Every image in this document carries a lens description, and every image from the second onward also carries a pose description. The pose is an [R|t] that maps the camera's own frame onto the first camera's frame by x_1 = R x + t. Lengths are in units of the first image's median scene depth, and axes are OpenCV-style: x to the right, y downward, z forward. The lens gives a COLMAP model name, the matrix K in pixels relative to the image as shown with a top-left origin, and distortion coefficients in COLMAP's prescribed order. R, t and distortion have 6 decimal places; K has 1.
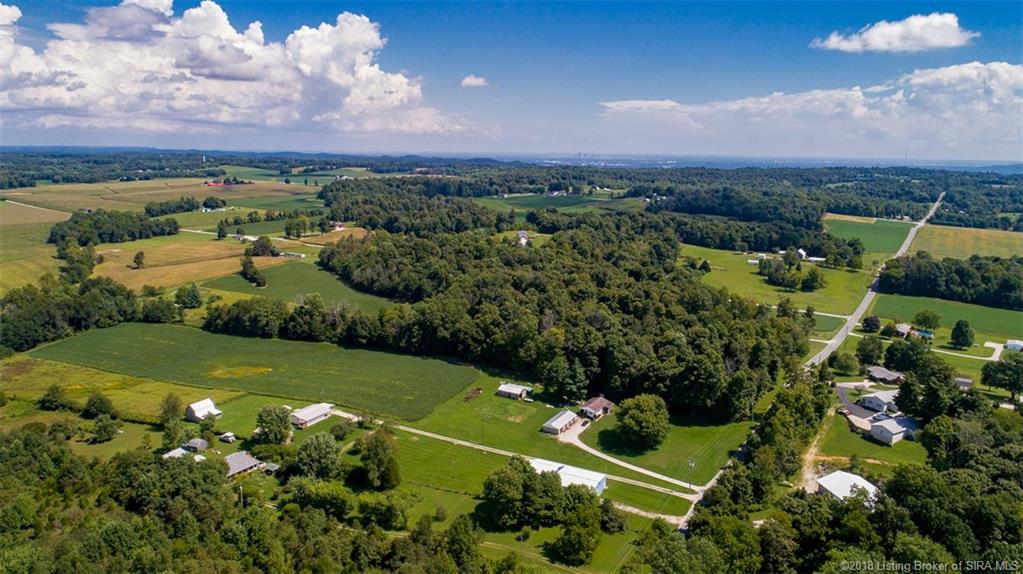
lens RADIAL K [[677.8, 0, 511.7], [0, 677.8, 301.1], [0, 0, 1]] dist [-0.015847, 0.006414]
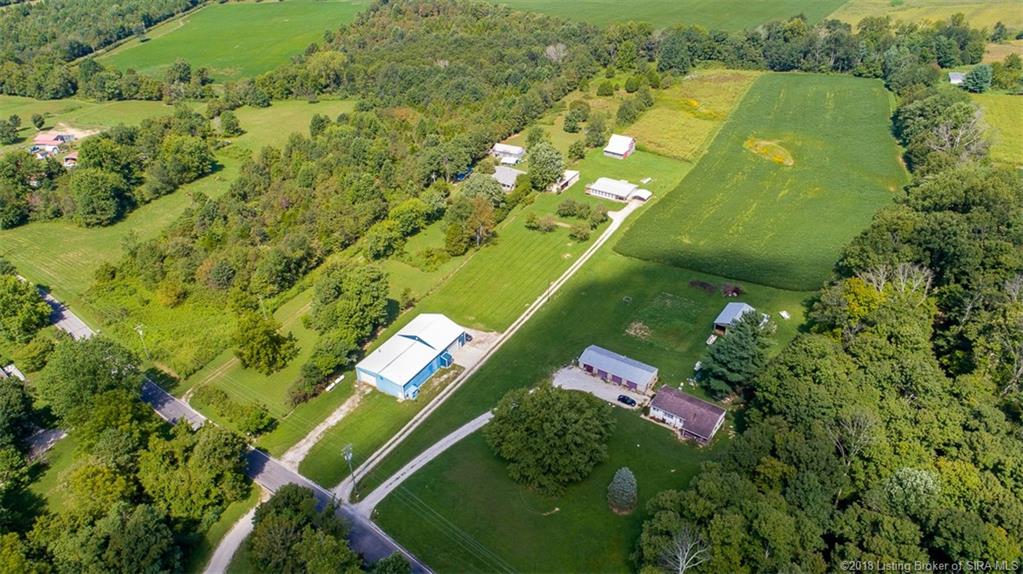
lens RADIAL K [[677.8, 0, 511.7], [0, 677.8, 301.1], [0, 0, 1]] dist [-0.015847, 0.006414]
pose [[-0.070454, 0.539581, -0.838981, 0.386431], [-0.211763, 0.813810, 0.541175, -0.118668], [0.974778, 0.215793, 0.056927, 0.621592]]
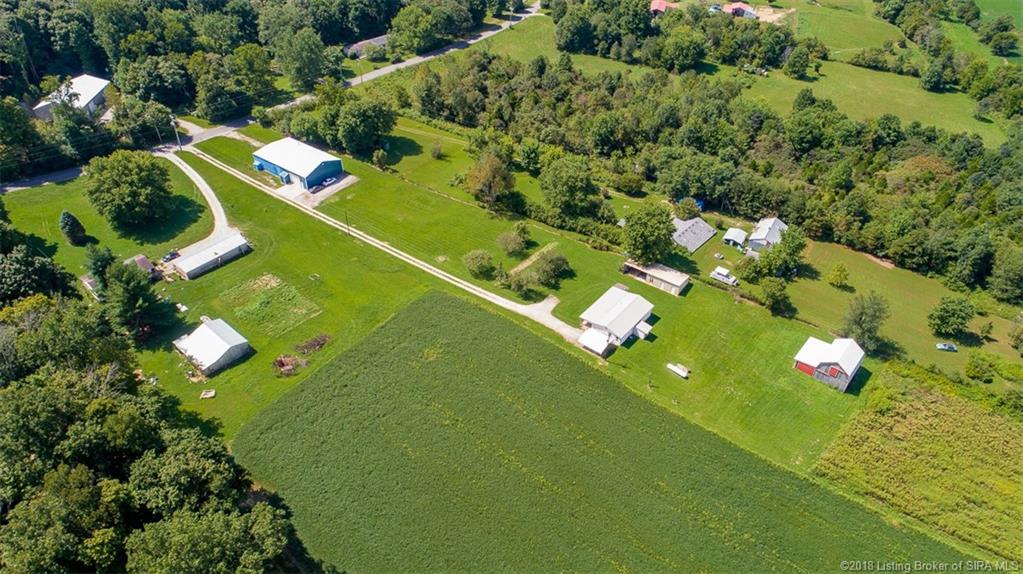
lens RADIAL K [[677.8, 0, 511.7], [0, 677.8, 301.1], [0, 0, 1]] dist [-0.015847, 0.006414]
pose [[-0.986166, -0.122022, 0.112189, -0.200702], [0.015699, 0.605023, 0.796054, -0.208660], [-0.165013, 0.786803, -0.594737, 0.977745]]
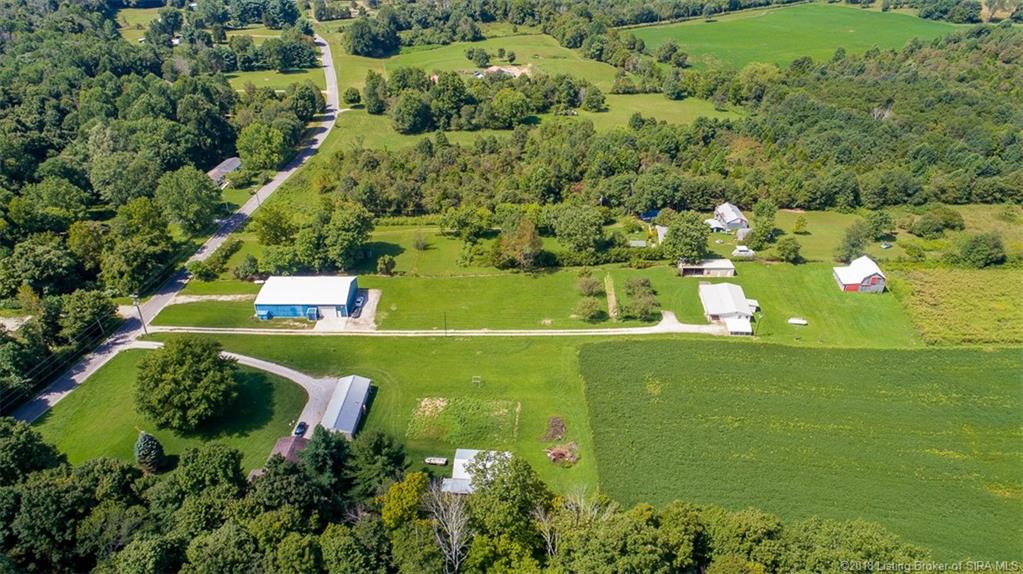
lens RADIAL K [[677.8, 0, 511.7], [0, 677.8, 301.1], [0, 0, 1]] dist [-0.015847, 0.006414]
pose [[-0.896028, 0.239312, -0.373984, 0.097771], [-0.103148, 0.707067, 0.699583, -0.200077], [0.431850, 0.665422, -0.608868, 0.957974]]
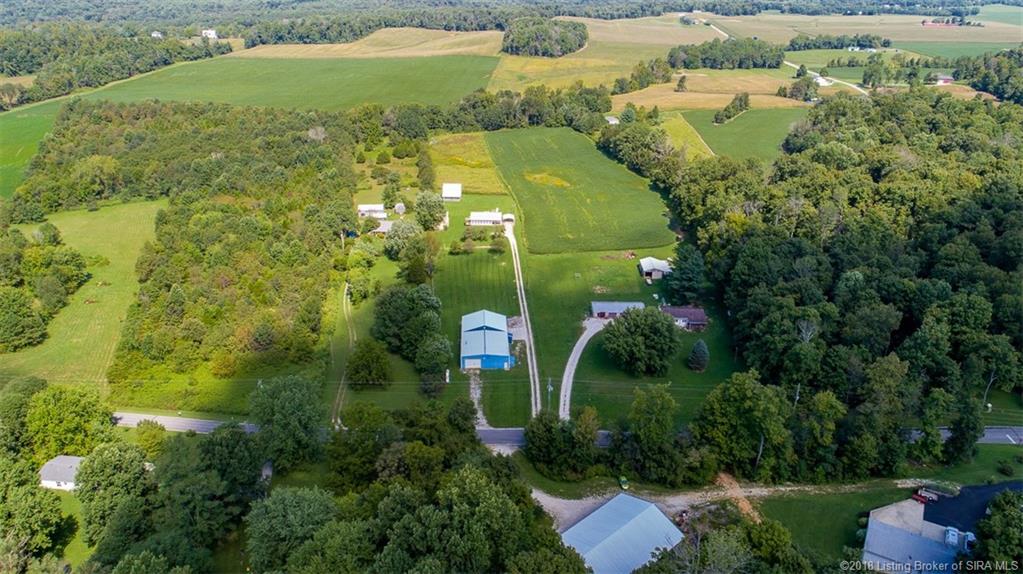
lens RADIAL K [[677.8, 0, 511.7], [0, 677.8, 301.1], [0, 0, 1]] dist [-0.015847, 0.006414]
pose [[0.501528, 0.376263, -0.779035, 0.467638], [-0.198738, 0.926497, 0.319541, -0.050720], [0.842005, -0.005435, 0.539442, 0.317182]]
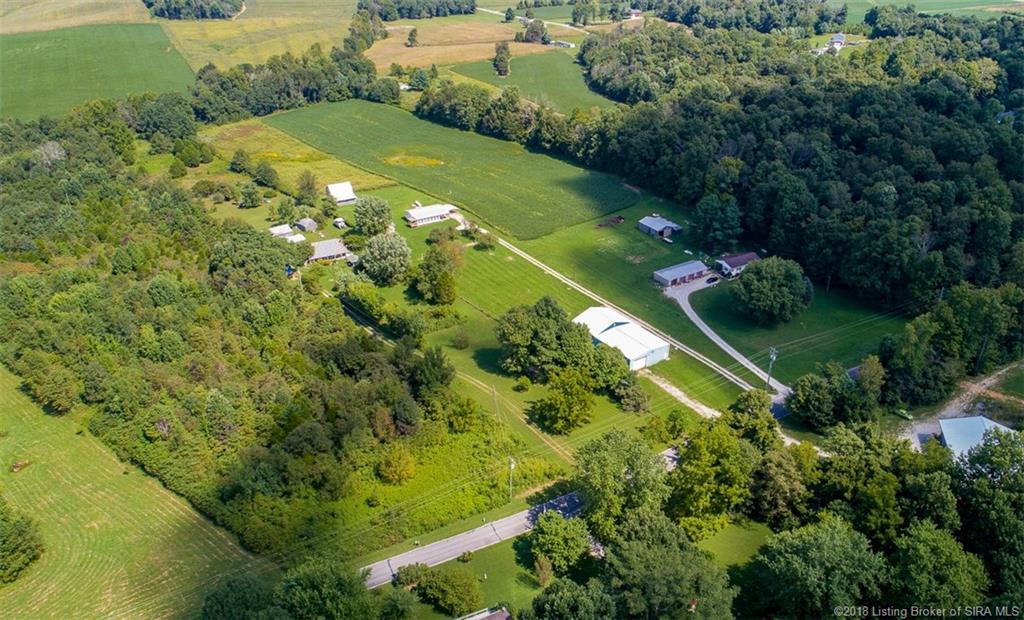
lens RADIAL K [[735.8, 0, 554.2], [0, 735.8, 310.6], [0, 0, 1]] dist [-0.011617, -0.002312]
pose [[0.900288, 0.210415, -0.381062, 0.201094], [-0.103961, 0.954010, 0.281170, -0.006631], [0.422699, -0.213518, 0.880759, 0.109690]]
